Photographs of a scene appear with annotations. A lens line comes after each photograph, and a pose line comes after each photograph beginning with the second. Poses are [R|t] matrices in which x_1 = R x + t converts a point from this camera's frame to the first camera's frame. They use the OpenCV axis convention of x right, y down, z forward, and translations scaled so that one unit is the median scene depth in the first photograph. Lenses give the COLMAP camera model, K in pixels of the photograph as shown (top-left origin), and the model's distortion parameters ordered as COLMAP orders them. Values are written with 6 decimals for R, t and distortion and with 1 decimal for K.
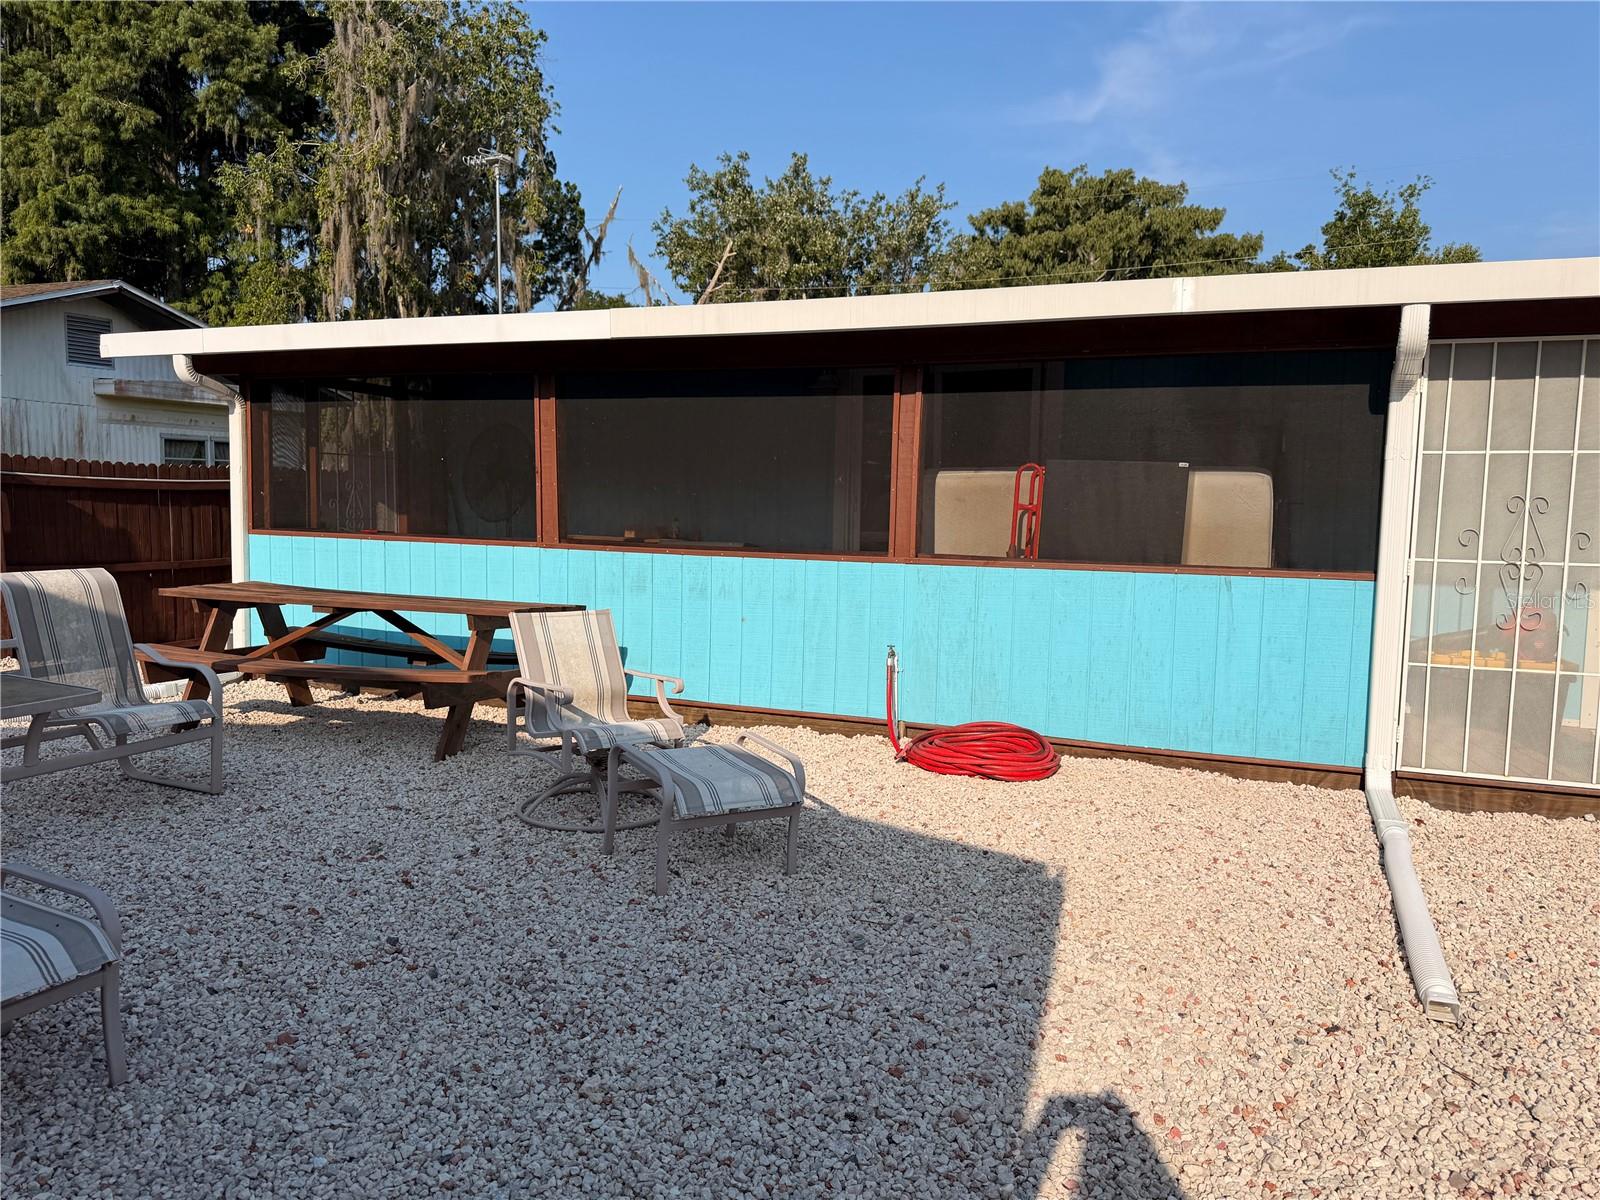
lens RADIAL K [[1122.1, 0, 790.3], [0, 1122.1, 597.0], [0, 0, 1]] dist [0.046007, -0.042700]
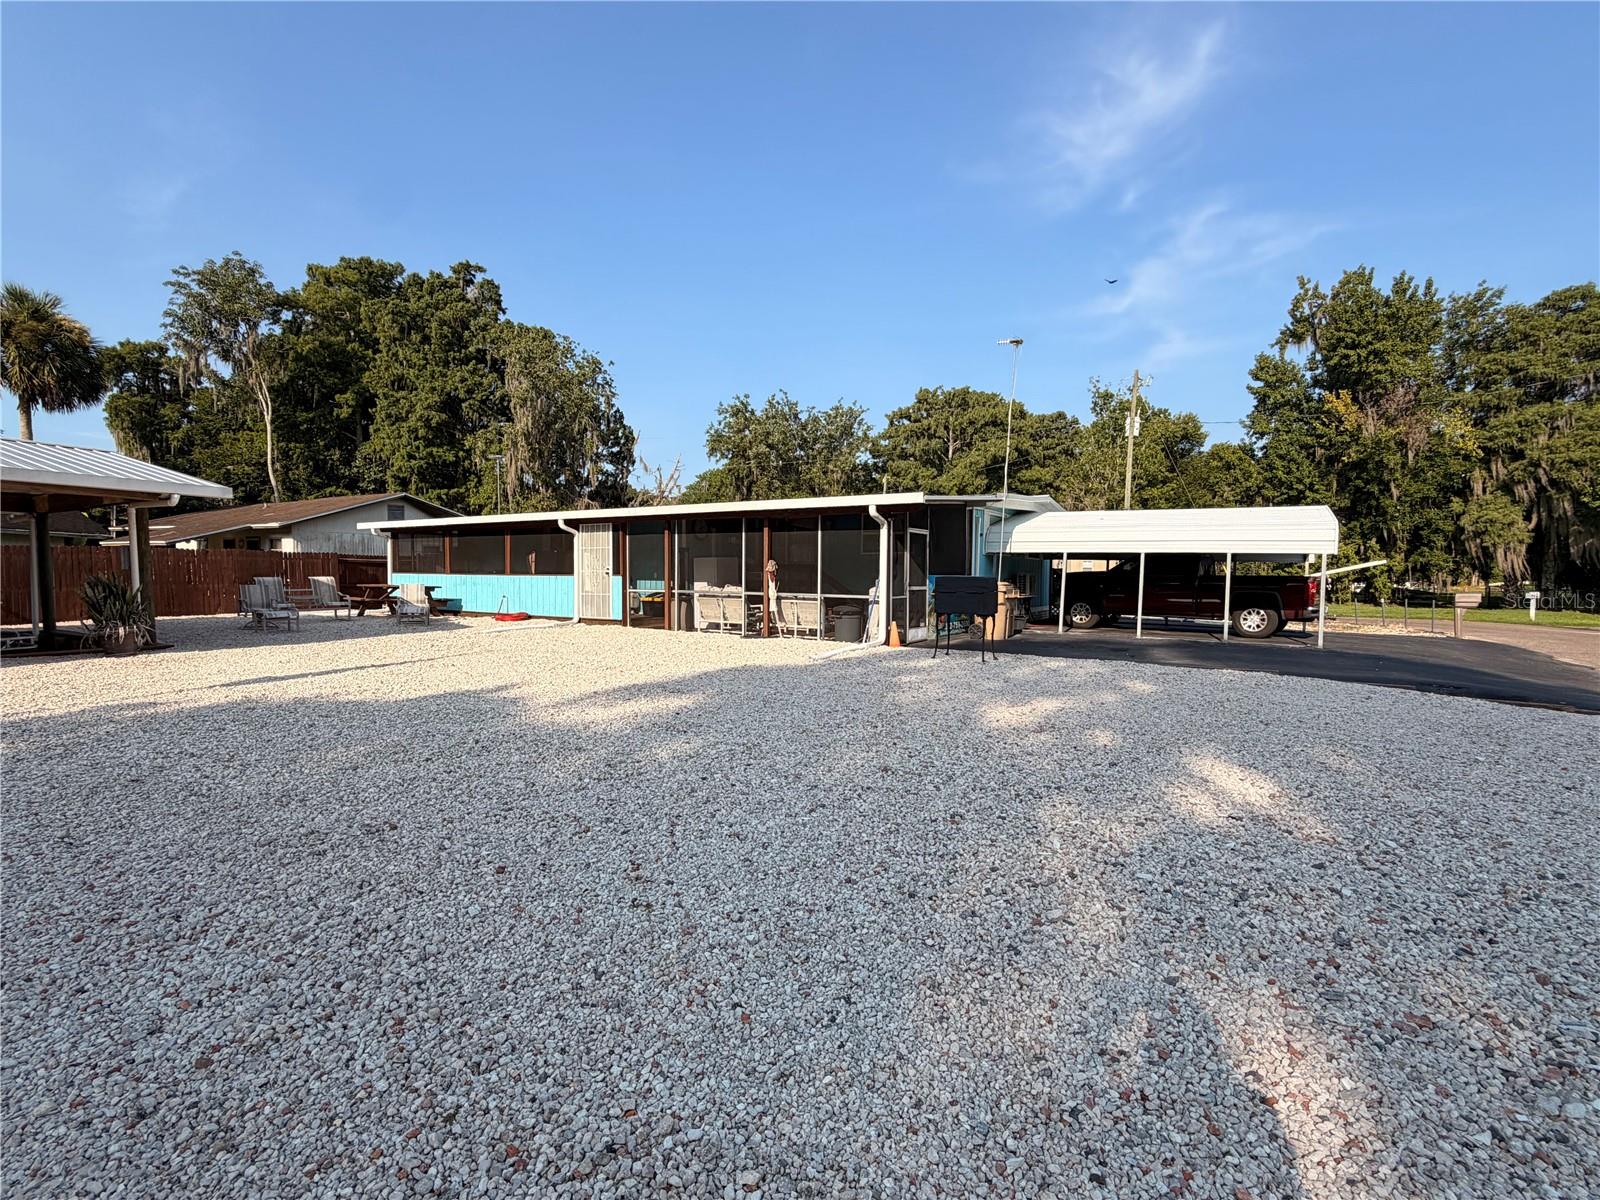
lens RADIAL K [[758.7, 0, 796.3], [0, 758.7, 593.4], [0, 0, 1]] dist [0.016923, -0.002339]
pose [[0.983041, -0.007481, -0.183233, 1.607807], [-0.003468, 0.998230, -0.059365, 0.191940], [0.183352, 0.058993, 0.981276, -1.522776]]
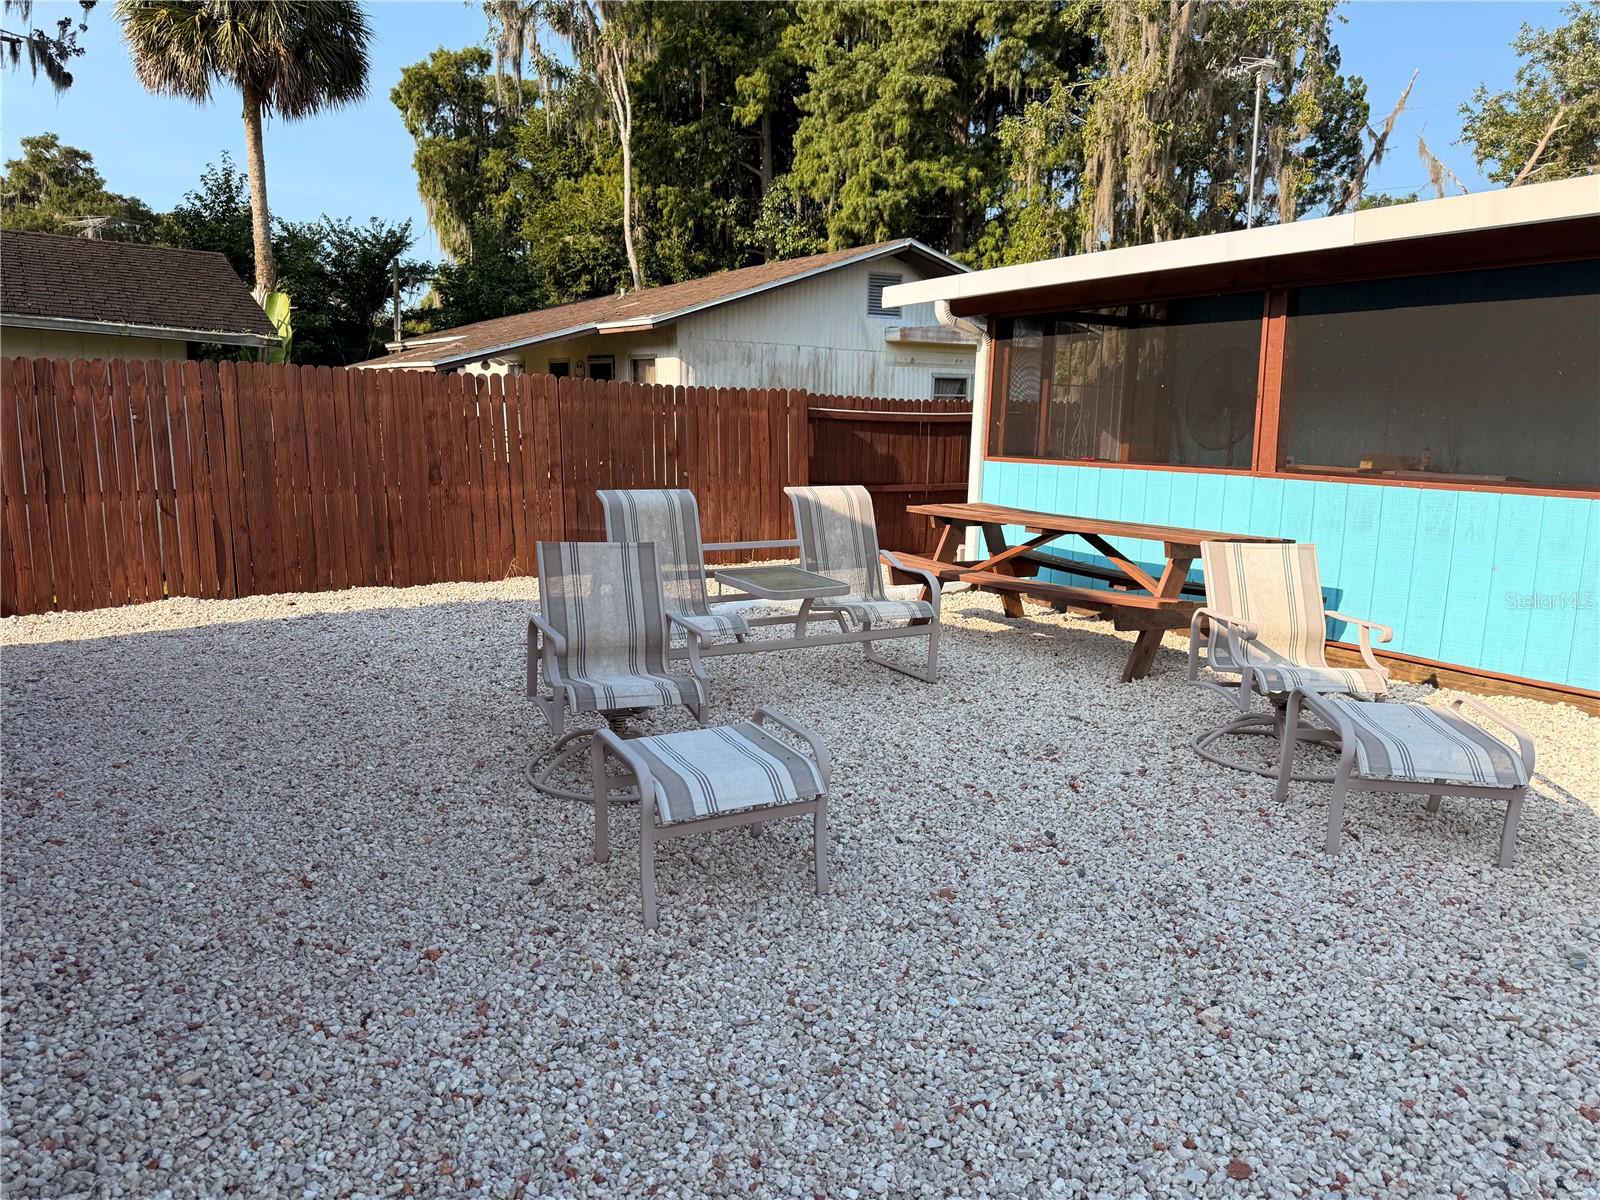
lens RADIAL K [[1122.1, 0, 799.2], [0, 1122.1, 588.7], [0, 0, 1]] dist [0.046007, -0.042700]
pose [[0.807872, 0.085814, -0.583078, 0.034897], [-0.055123, 0.996008, 0.070212, 0.003946], [0.586775, -0.024582, 0.809377, -0.003236]]
